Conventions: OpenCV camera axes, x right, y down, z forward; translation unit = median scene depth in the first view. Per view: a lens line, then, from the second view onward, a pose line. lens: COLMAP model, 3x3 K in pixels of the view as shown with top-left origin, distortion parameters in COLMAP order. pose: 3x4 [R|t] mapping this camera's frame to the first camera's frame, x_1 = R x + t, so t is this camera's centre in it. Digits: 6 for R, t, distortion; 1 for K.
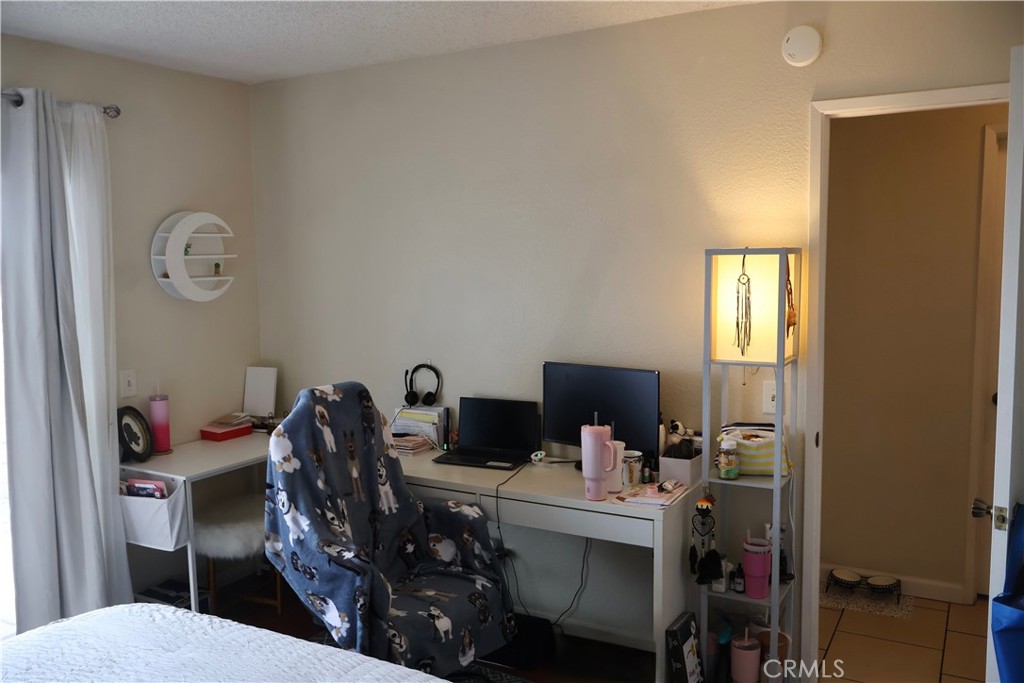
lens RADIAL K [[849.1, 0, 512.0], [0, 849.1, 341.5], [0, 0, 1]] dist [-0.000033, -0.001043]
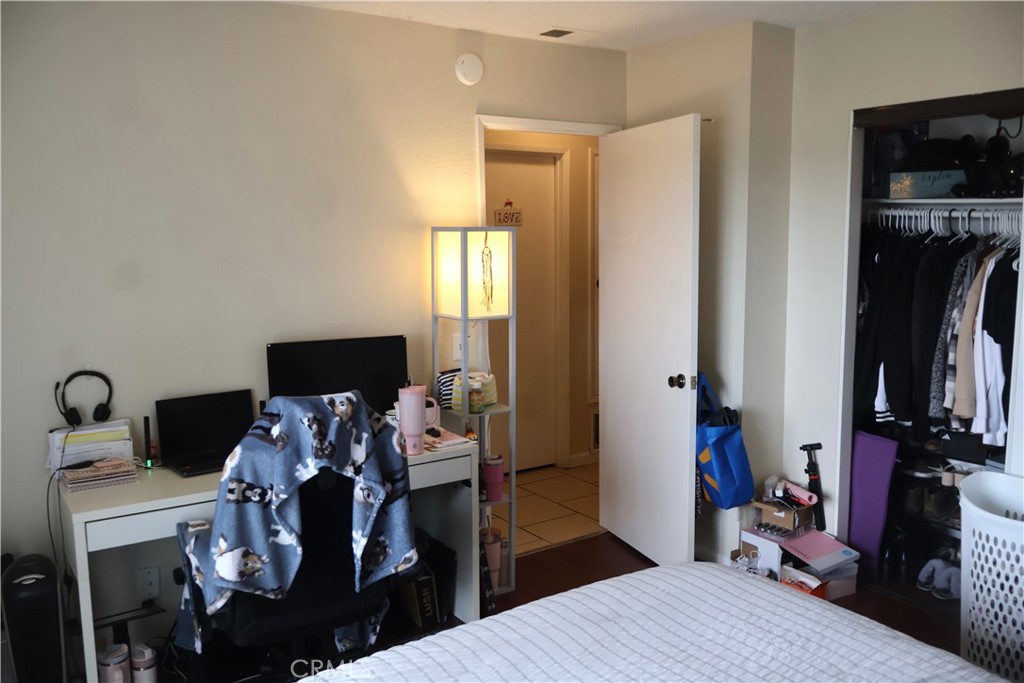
lens RADIAL K [[849.1, 0, 512.0], [0, 849.1, 341.5], [0, 0, 1]] dist [-0.000033, -0.001043]
pose [[0.424928, -0.107597, 0.898810, -0.785668], [0.088243, 0.993105, 0.077167, -0.030980], [-0.900916, 0.046523, 0.431493, 0.388116]]
